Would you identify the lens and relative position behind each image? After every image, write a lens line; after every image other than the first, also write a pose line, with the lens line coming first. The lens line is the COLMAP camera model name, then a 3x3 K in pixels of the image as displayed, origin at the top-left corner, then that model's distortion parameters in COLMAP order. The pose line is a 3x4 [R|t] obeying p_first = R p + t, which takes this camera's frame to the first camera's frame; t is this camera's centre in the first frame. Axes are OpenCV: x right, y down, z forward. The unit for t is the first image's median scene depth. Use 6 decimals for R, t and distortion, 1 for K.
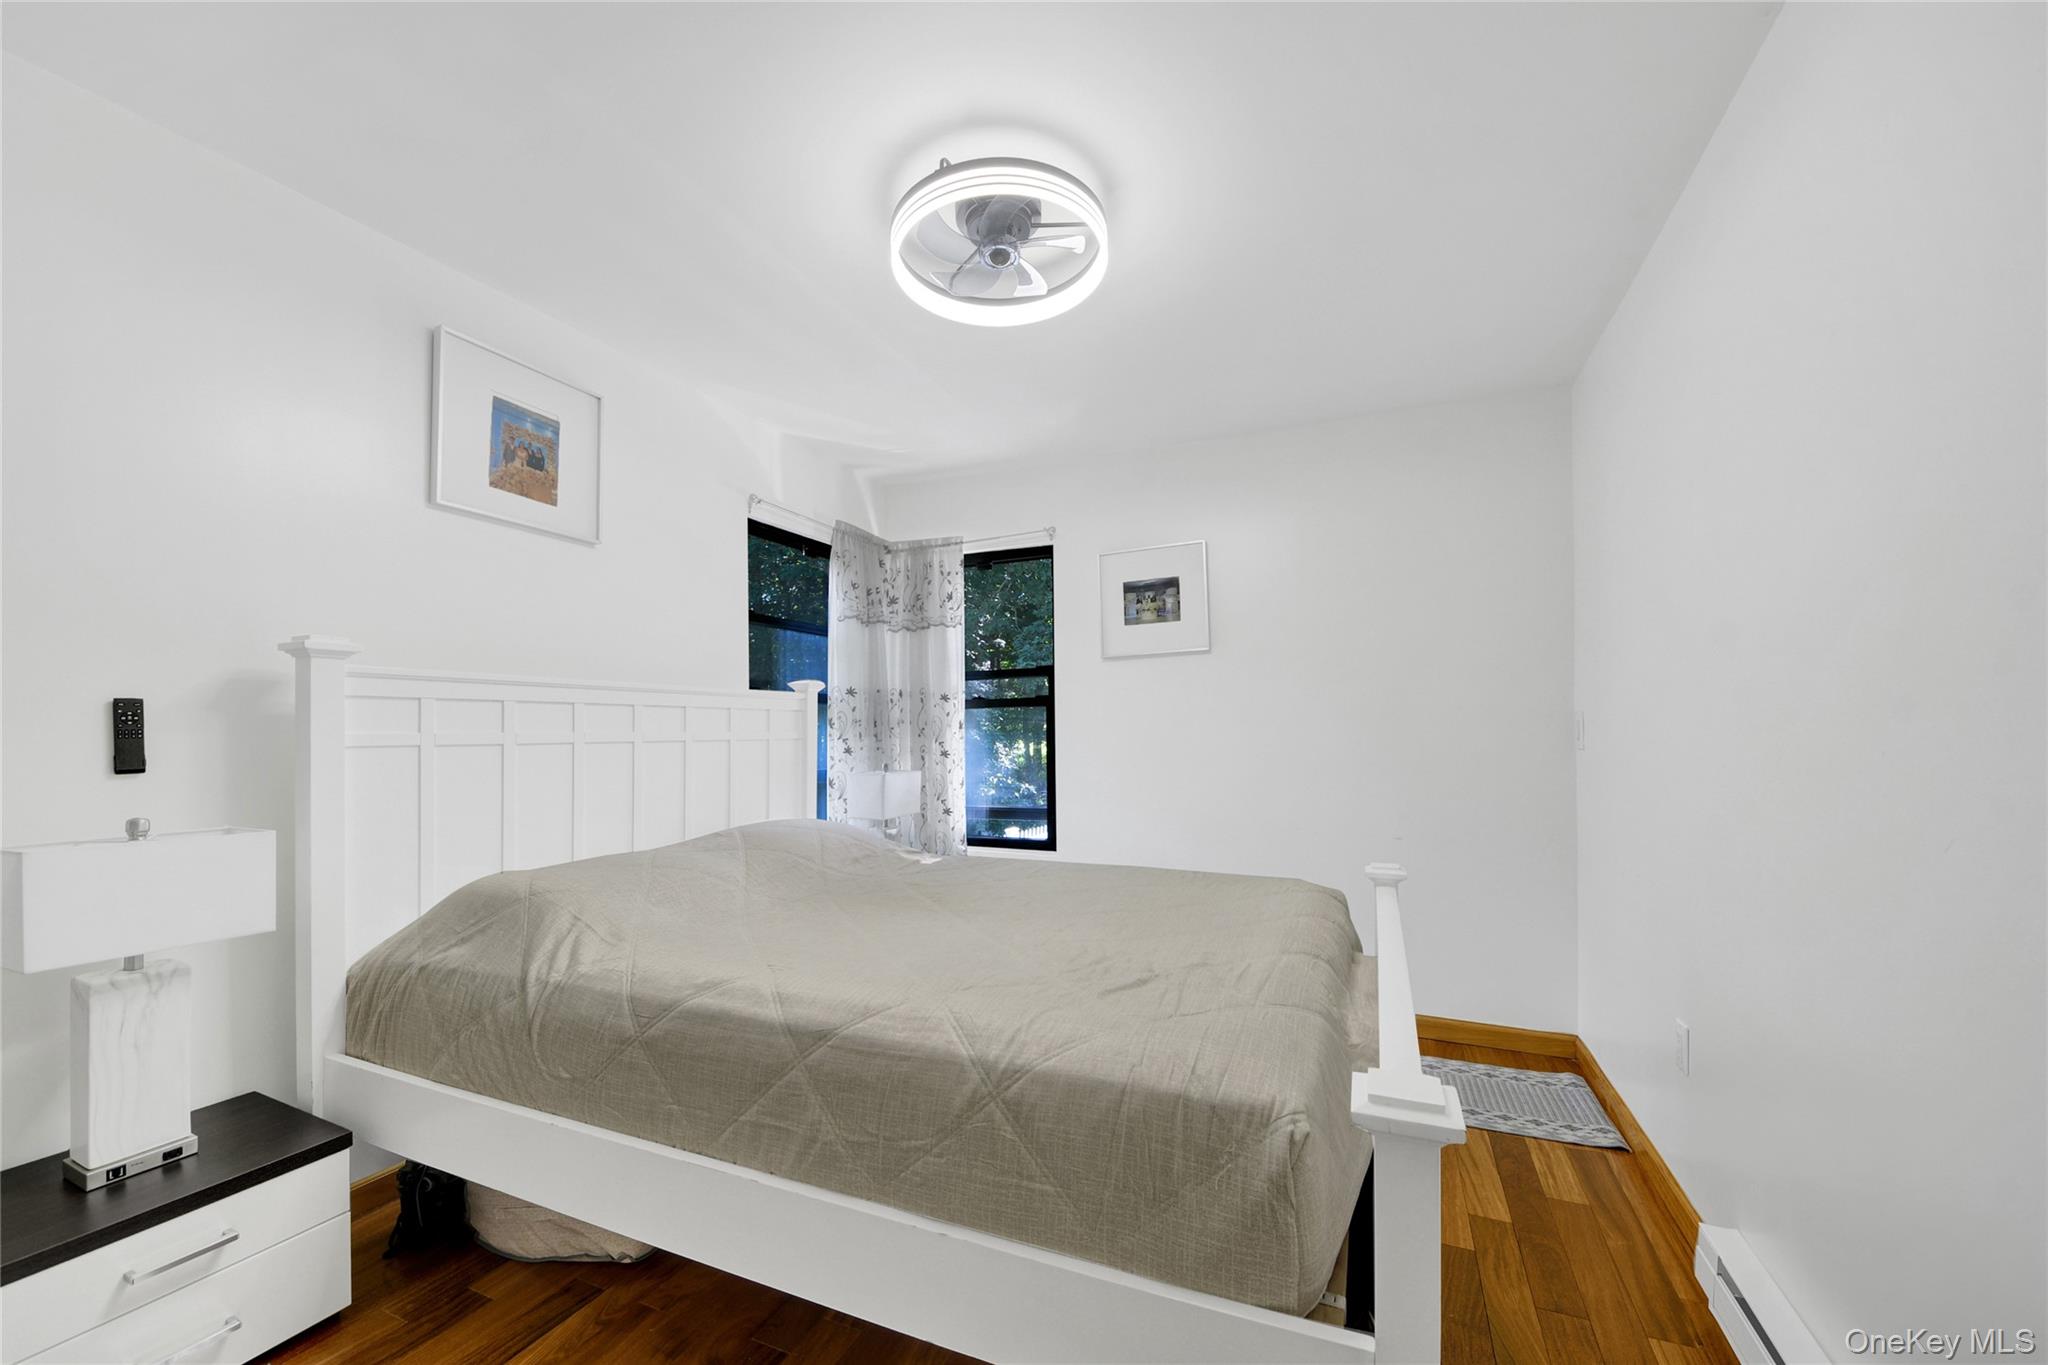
lens RADIAL K [[760.4, 0, 1026.3], [0, 760.4, 710.1], [0, 0, 1]] dist [0.053140, -0.029327]
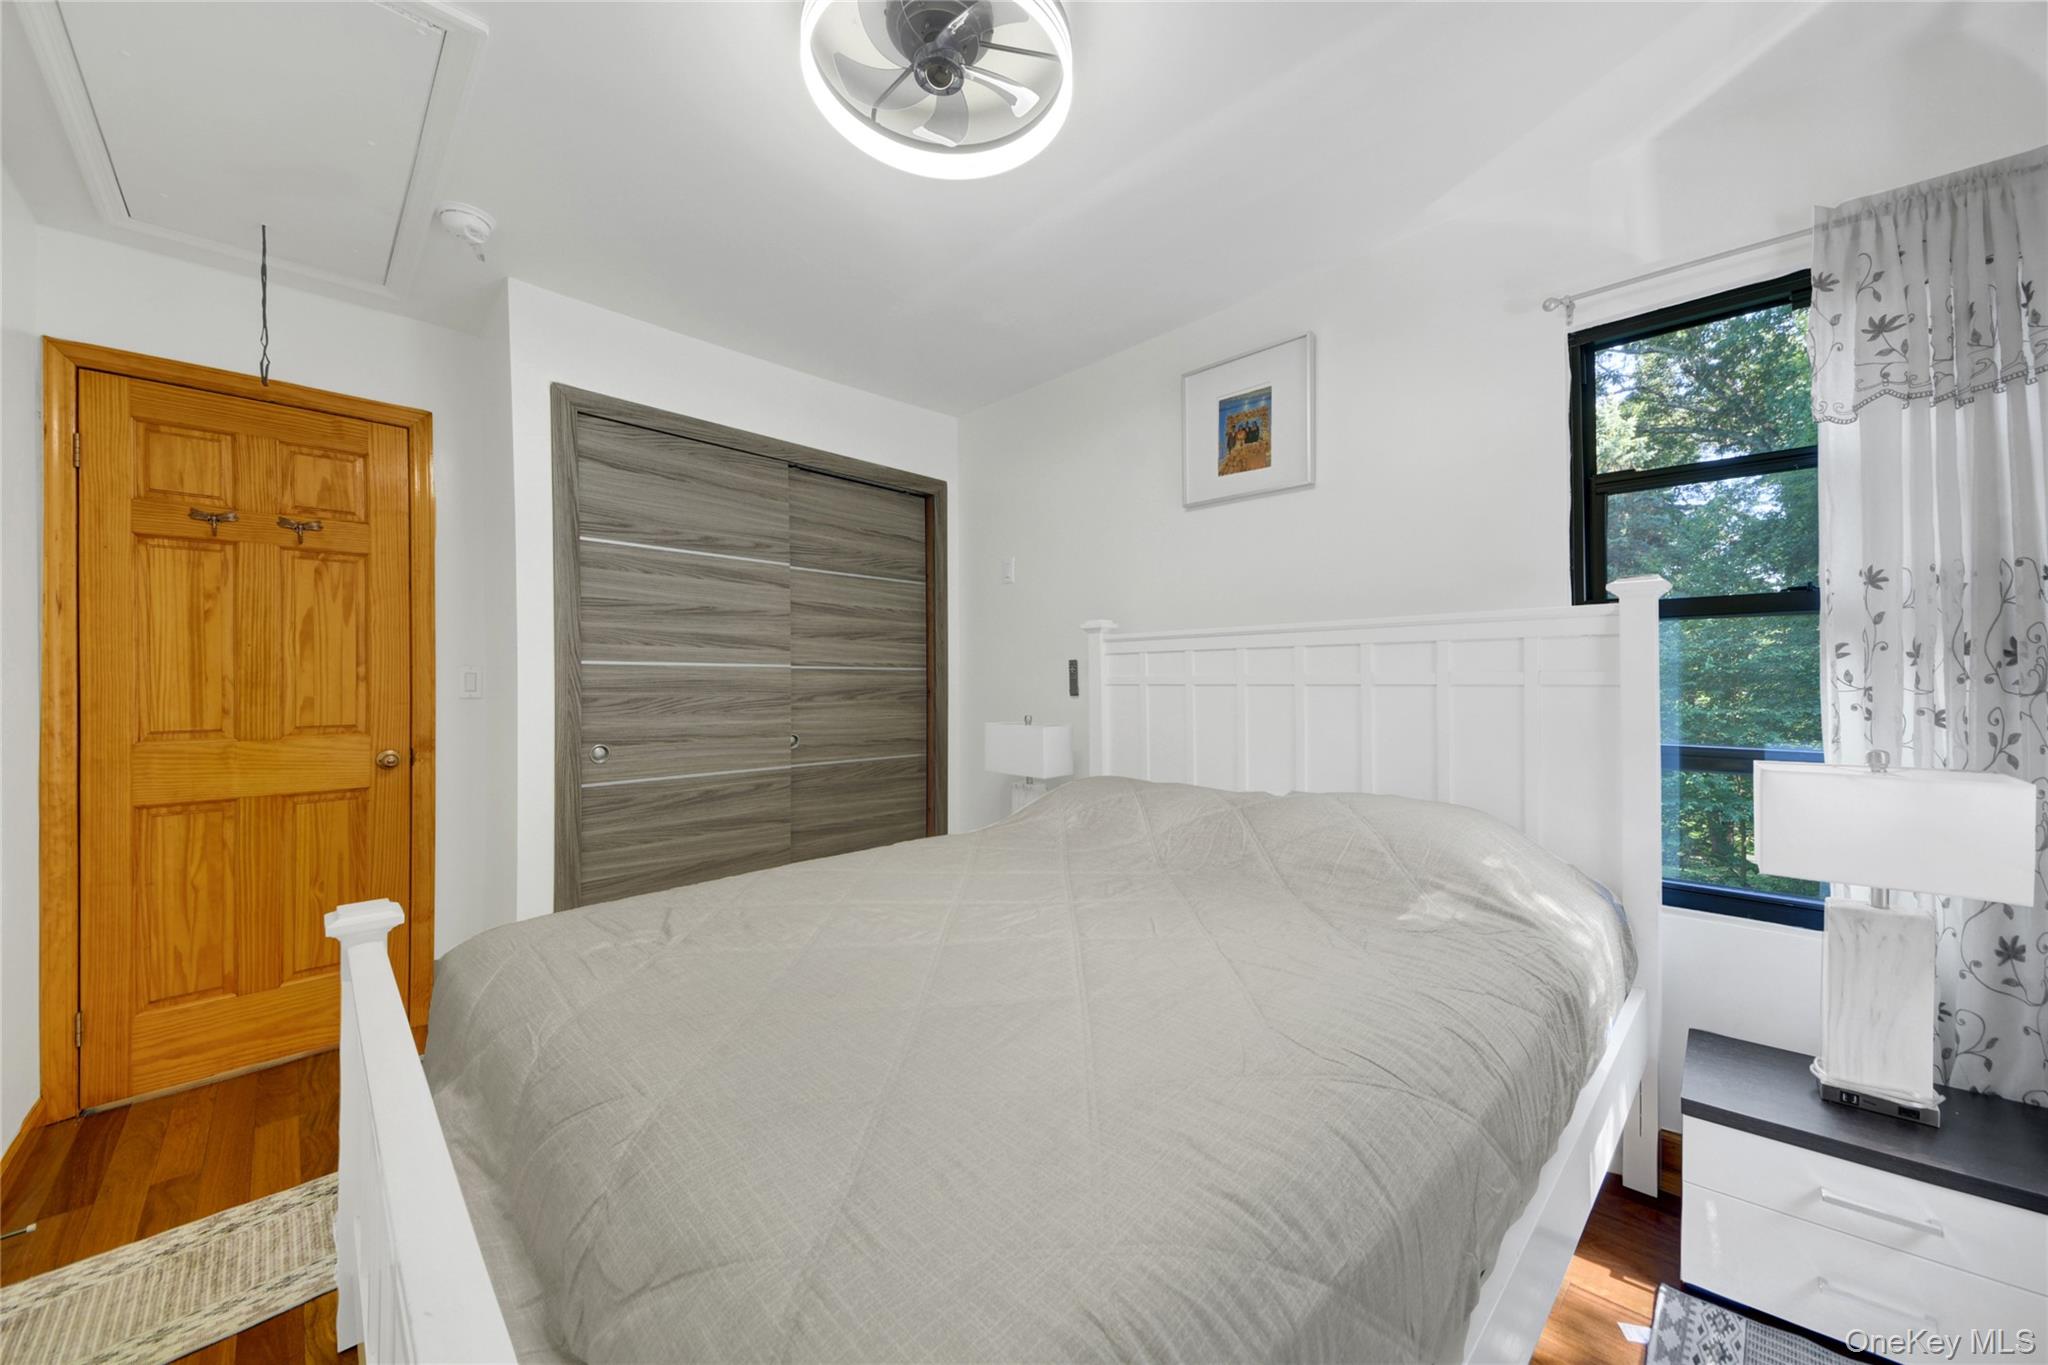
lens RADIAL K [[756.3, 0, 1024.0], [0, 756.3, 682.5], [0, 0, 1]] dist [0.047762, -0.027930]
pose [[-0.348952, 0.010105, -0.937086, 0.516856], [0.034163, 0.999414, -0.001945, 0.029465], [0.936518, -0.032692, -0.349093, 1.043064]]
